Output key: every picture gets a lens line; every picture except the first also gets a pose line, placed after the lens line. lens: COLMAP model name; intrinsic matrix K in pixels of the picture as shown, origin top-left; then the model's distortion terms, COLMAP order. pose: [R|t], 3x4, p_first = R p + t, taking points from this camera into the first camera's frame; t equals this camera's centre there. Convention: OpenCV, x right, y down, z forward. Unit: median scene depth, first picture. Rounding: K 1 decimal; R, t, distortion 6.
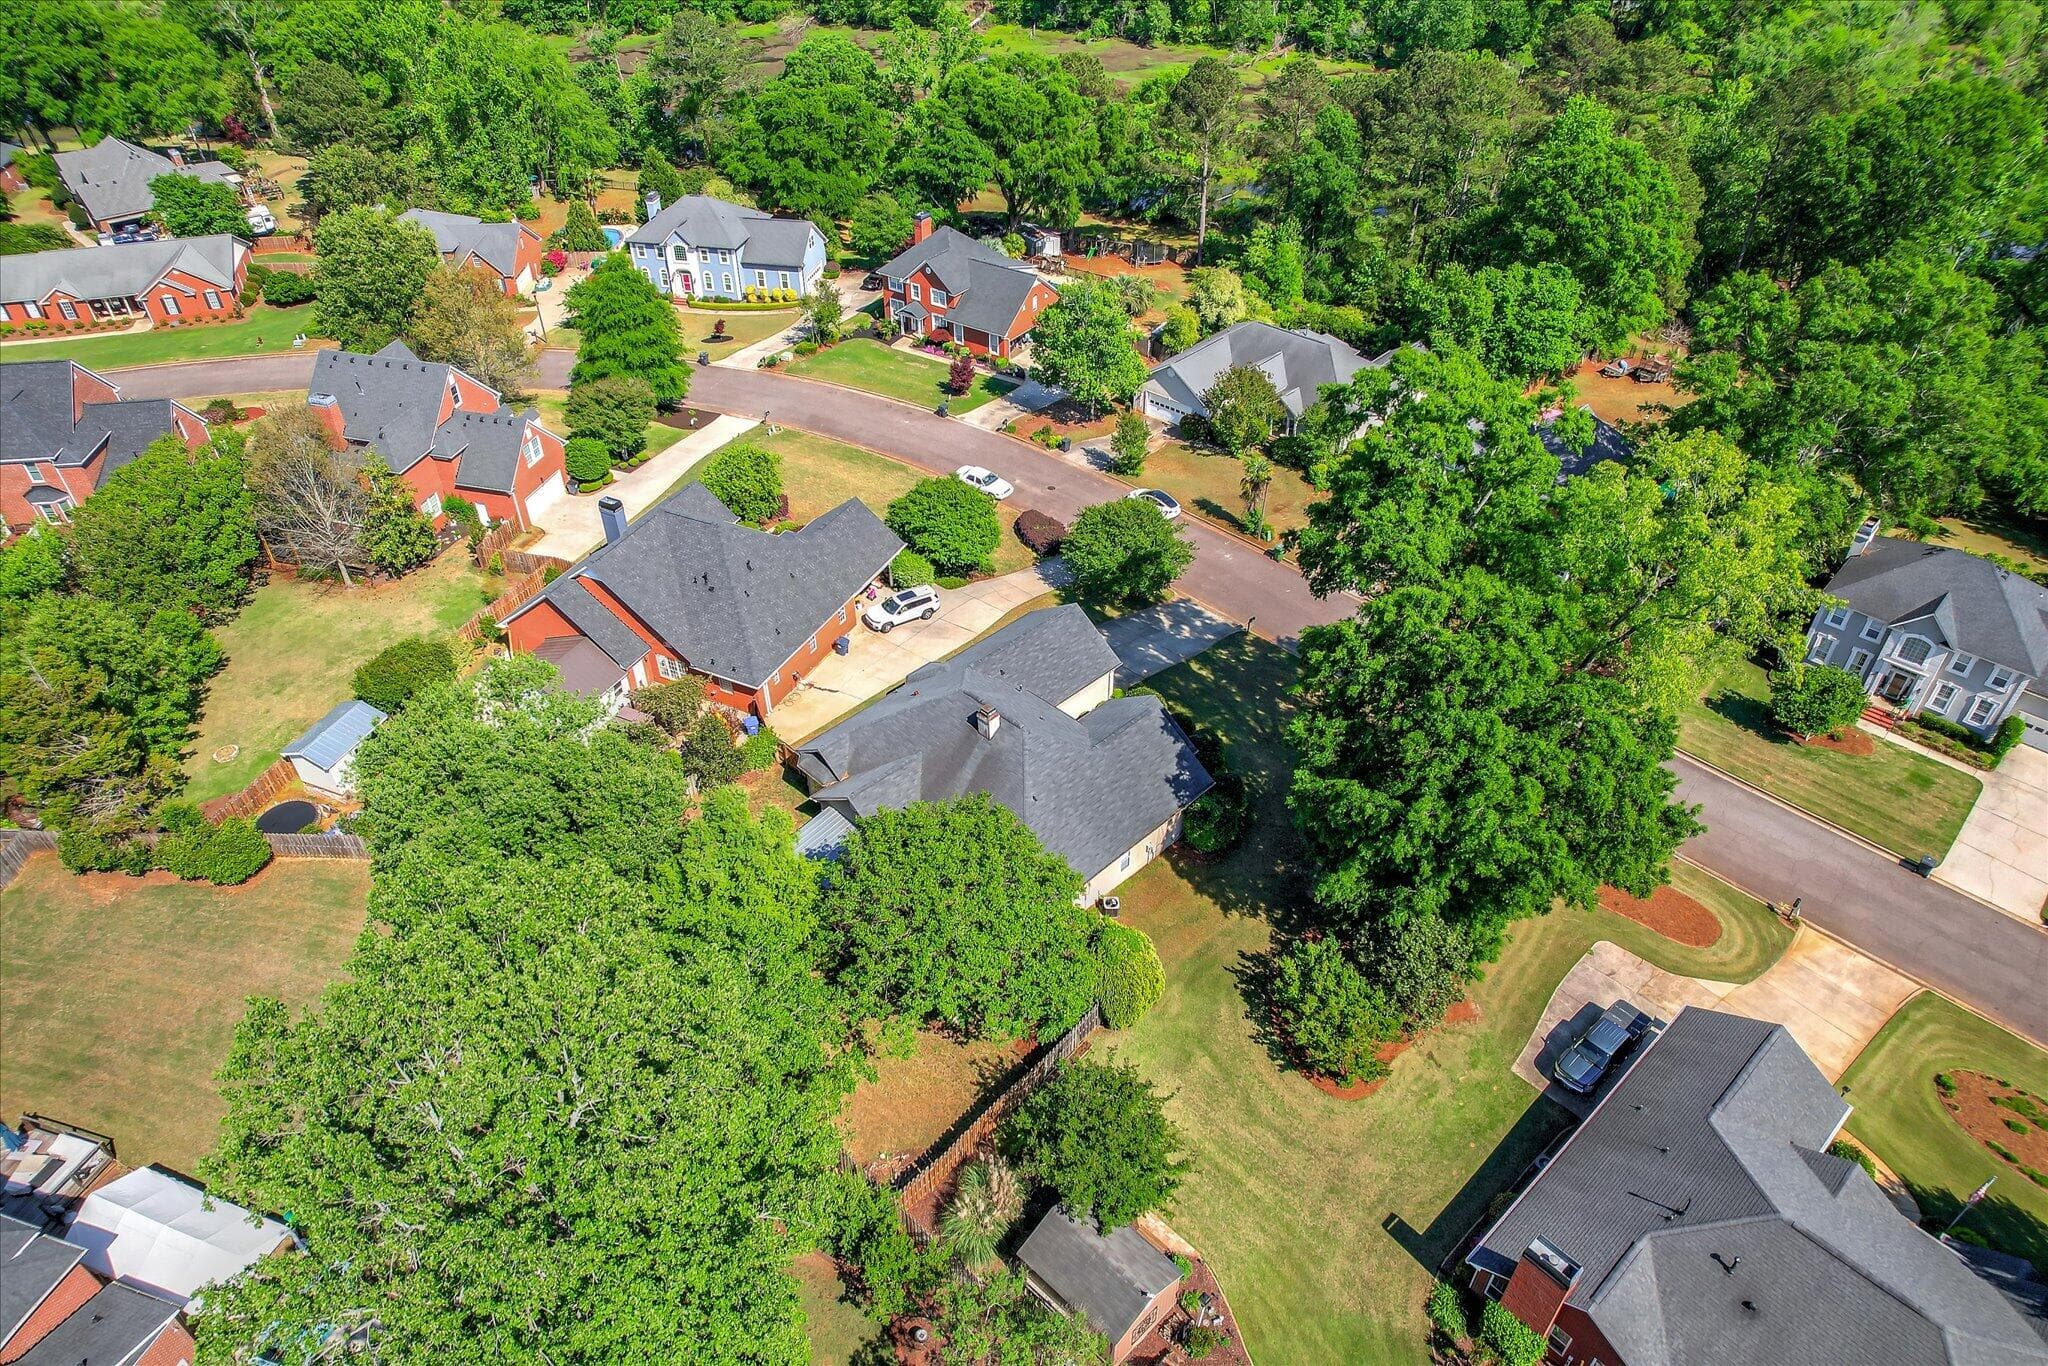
lens RADIAL K [[1308.2, 0, 1027.1], [0, 1308.2, 687.2], [0, 0, 1]] dist [-0.072984, 0.064119]
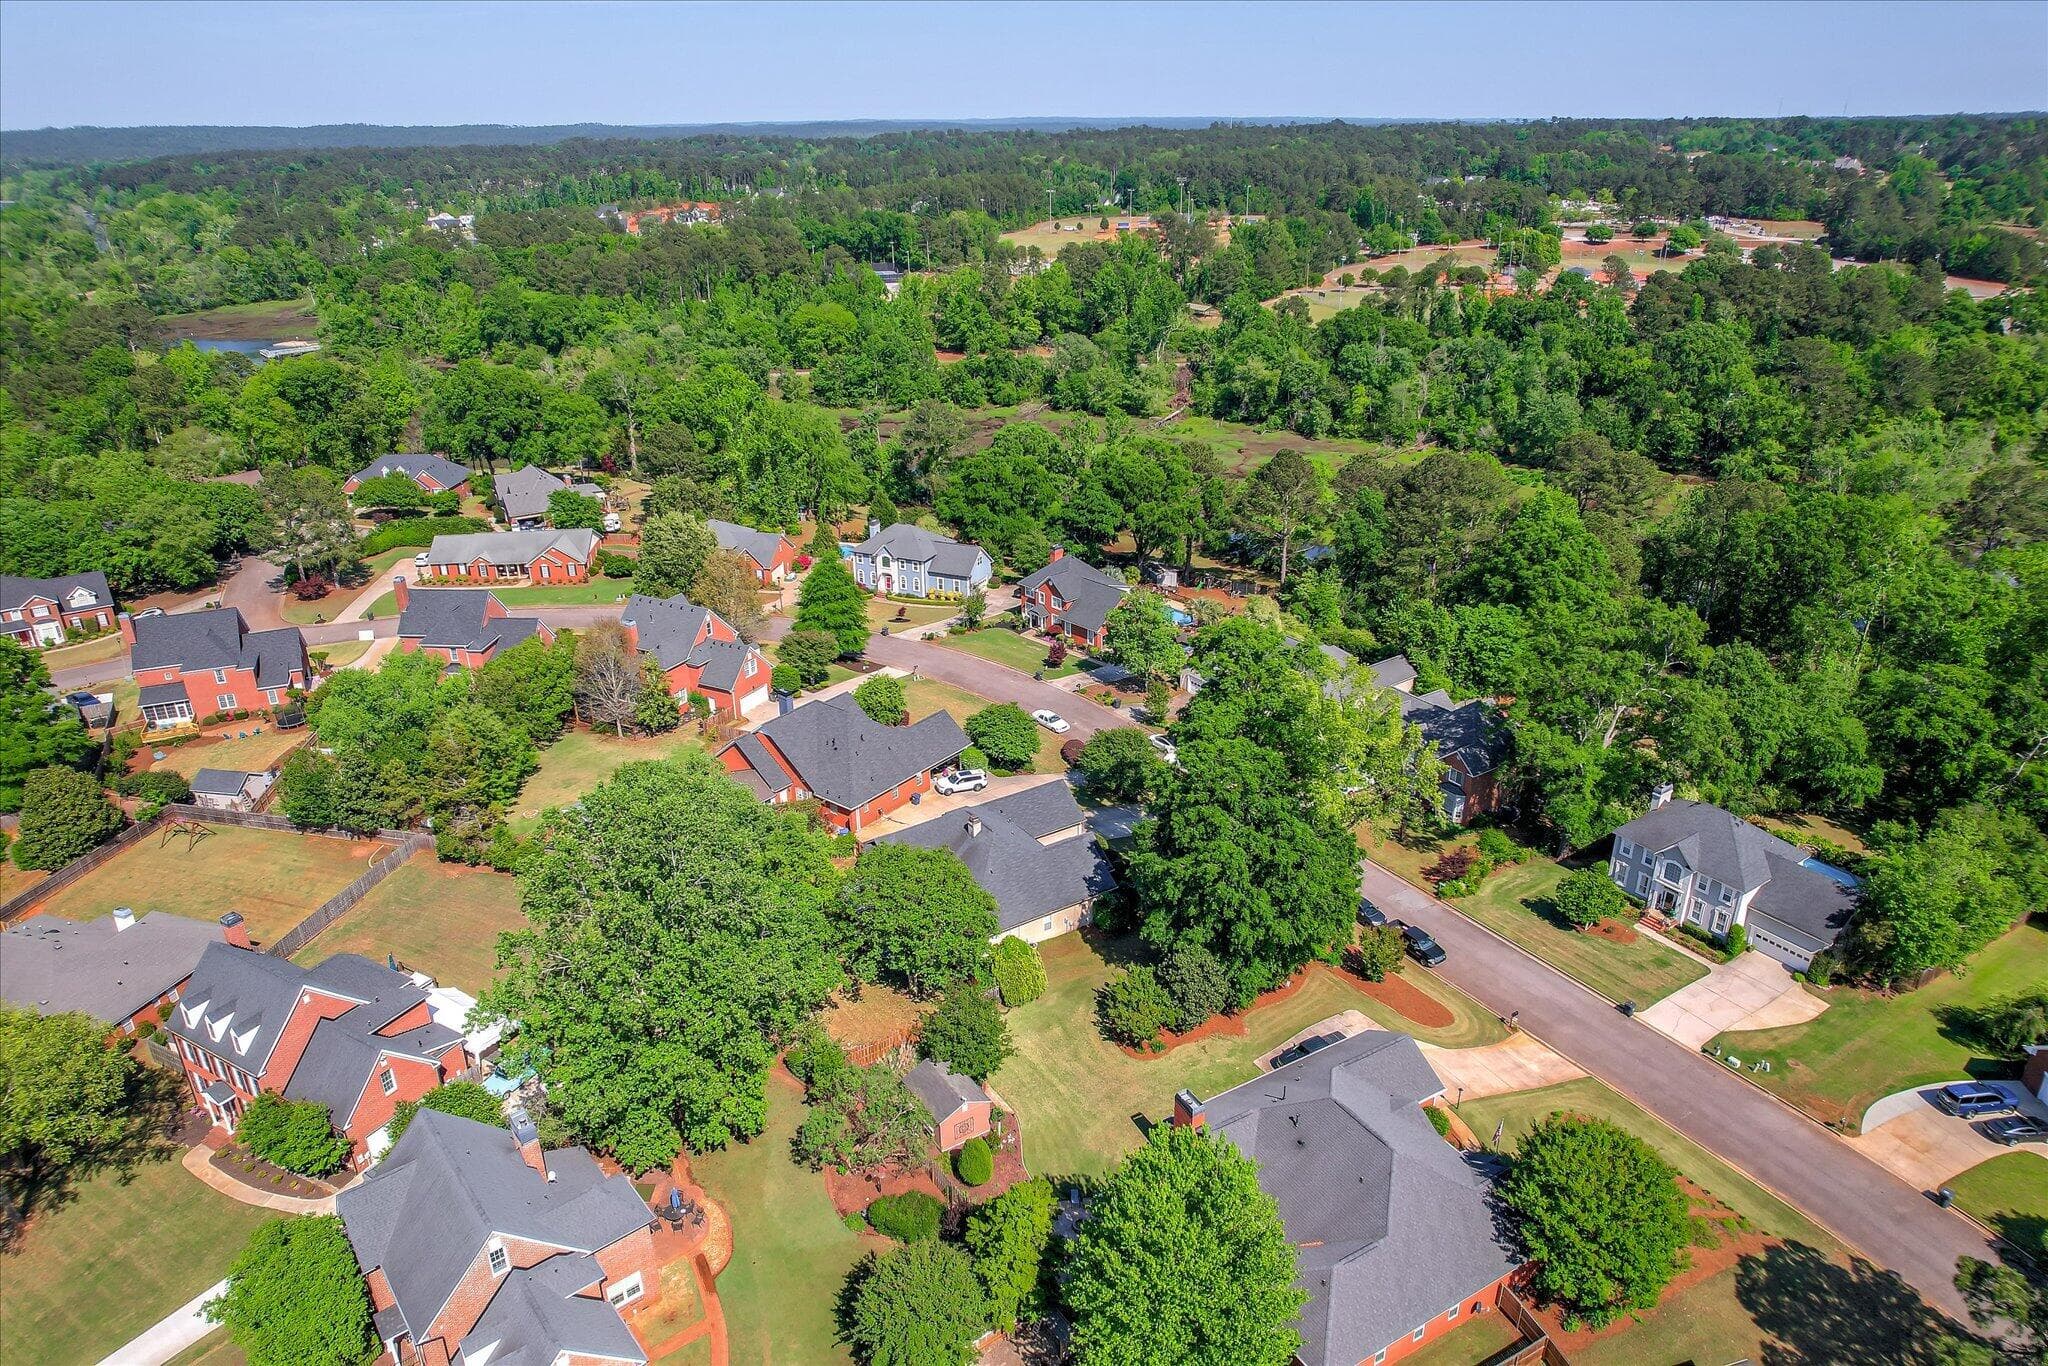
lens RADIAL K [[1308.2, 0, 1027.1], [0, 1308.2, 687.2], [0, 0, 1]] dist [-0.072984, 0.064119]
pose [[0.978233, 0.079475, -0.191689, 0.175246], [-0.126549, 0.960575, -0.247550, 0.134239], [0.164458, 0.266419, 0.949723, -0.298998]]
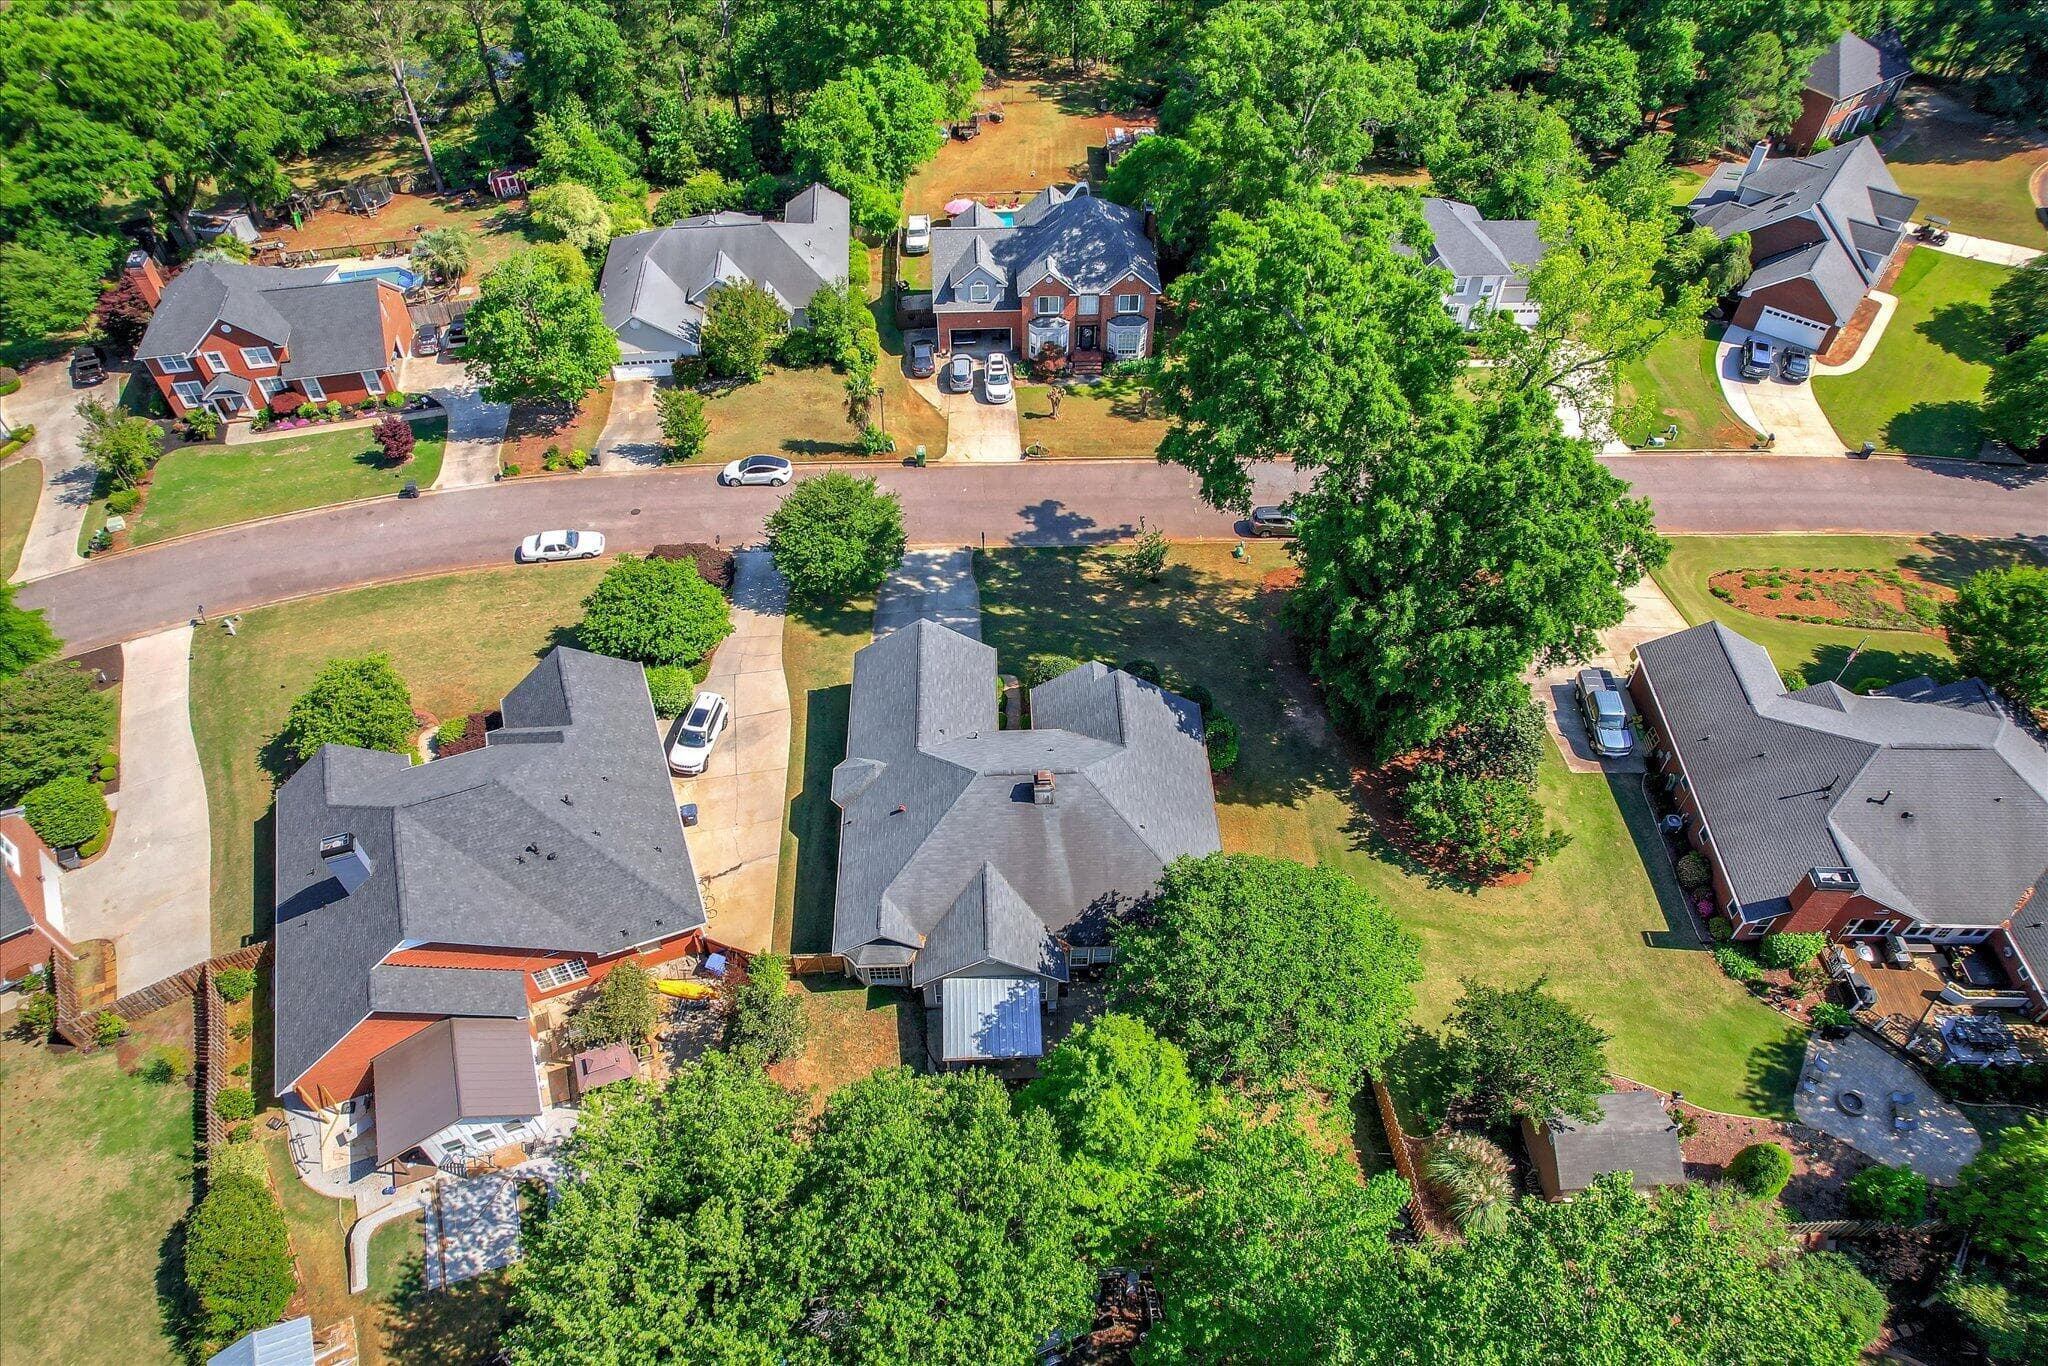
lens RADIAL K [[1308.2, 0, 1027.1], [0, 1308.2, 687.2], [0, 0, 1]] dist [-0.072984, 0.064119]
pose [[0.683176, -0.540108, 0.491481, -0.232091], [0.454355, 0.841276, 0.292942, -0.156954], [-0.571692, 0.023176, 0.820141, 0.152420]]
